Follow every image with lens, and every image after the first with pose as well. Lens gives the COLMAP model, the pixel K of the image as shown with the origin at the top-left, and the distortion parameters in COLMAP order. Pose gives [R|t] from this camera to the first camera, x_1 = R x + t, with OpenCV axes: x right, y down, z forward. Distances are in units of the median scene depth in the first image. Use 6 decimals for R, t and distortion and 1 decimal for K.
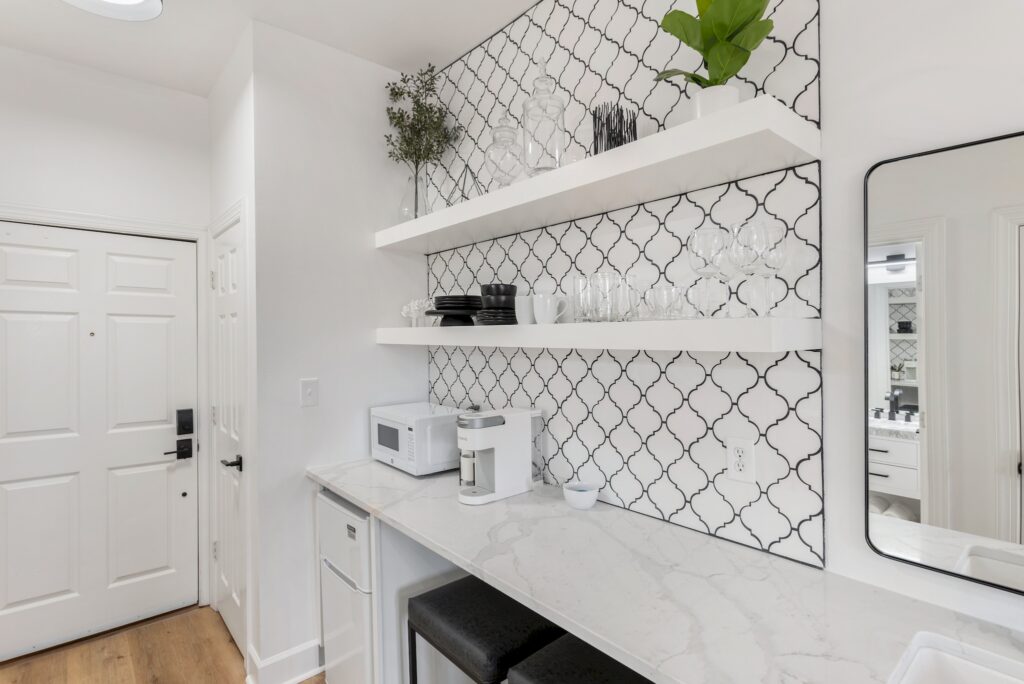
lens RADIAL K [[512.4, 0, 515.7], [0, 512.4, 342.4], [0, 0, 1]] dist [0.002608, 0.001288]
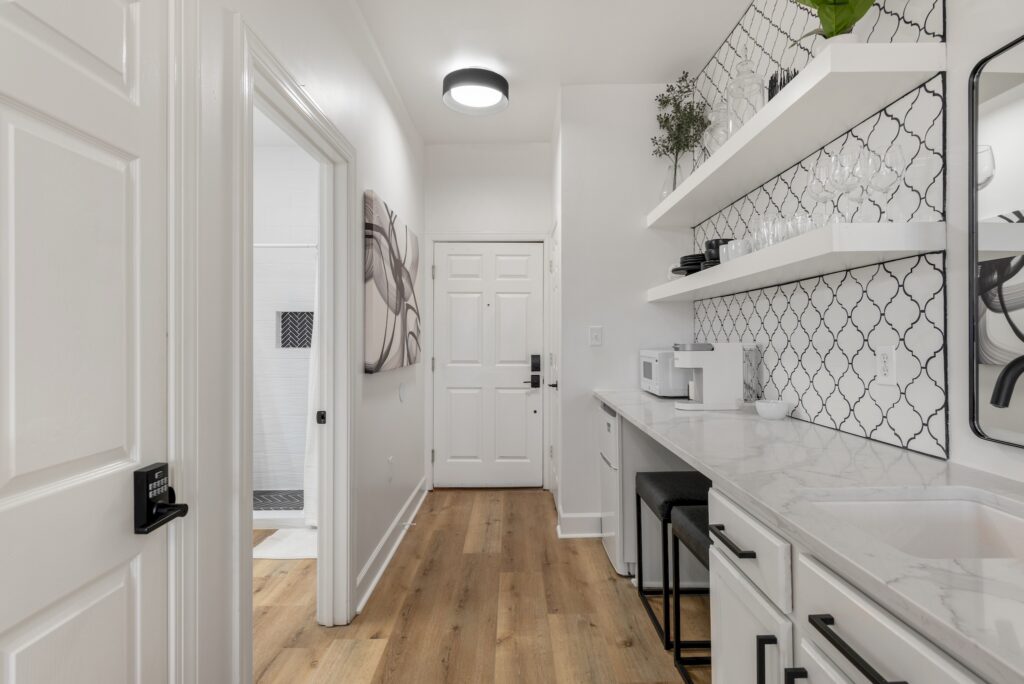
lens RADIAL K [[512.4, 0, 510.2], [0, 512.4, 338.2], [0, 0, 1]] dist [0.002608, 0.001288]
pose [[0.752489, -0.000703, -0.658604, 0.362086], [-0.004533, 0.999970, -0.006247, 0.119050], [0.658589, 0.007686, 0.752464, -0.219465]]
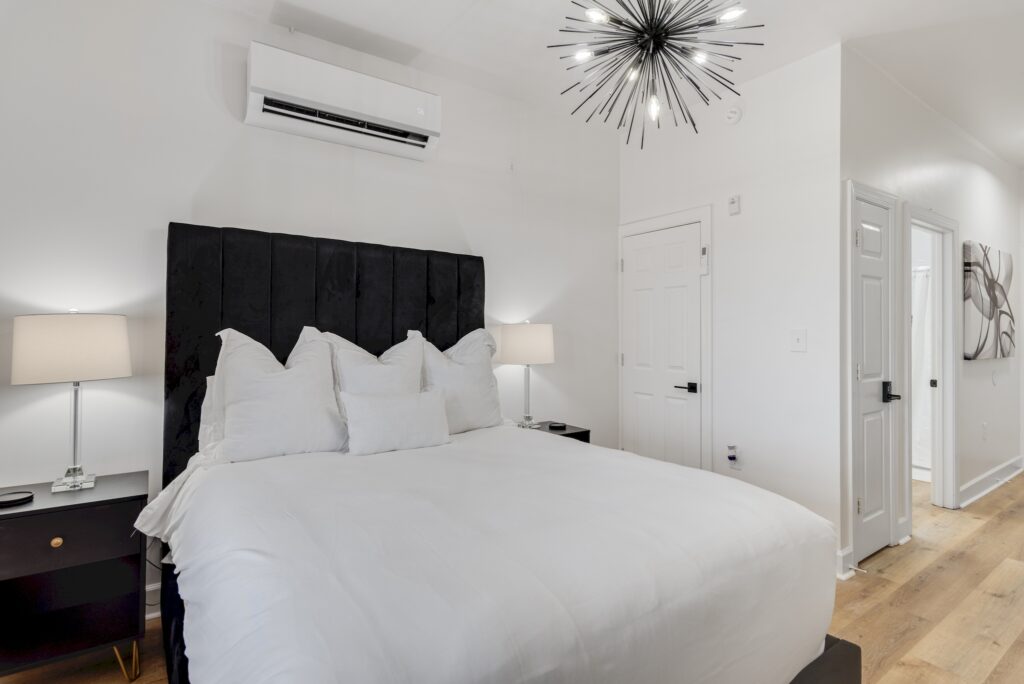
lens RADIAL K [[511.9, 0, 530.8], [0, 511.9, 325.2], [0, 0, 1]] dist [0.002706, 0.000441]
pose [[-0.084176, -0.012007, -0.996379, 1.250206], [-0.014059, 0.999842, -0.010861, 0.112917], [0.996352, 0.013094, -0.084332, -0.910942]]
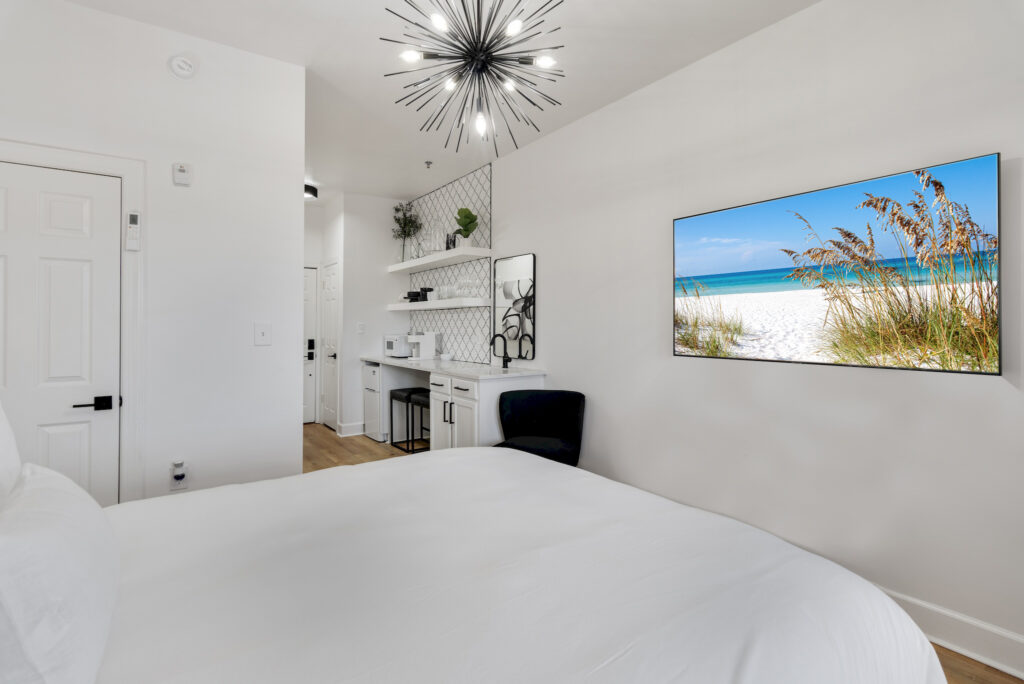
lens RADIAL K [[495.3, 0, 519.2], [0, 495.3, 316.4], [0, 0, 1]] dist [0.000486, 0.000153]
pose [[0.995896, 0.002863, -0.090464, 0.668985], [-0.005723, 0.999492, -0.031366, 0.118502], [0.090328, 0.031755, 0.995406, -1.539448]]
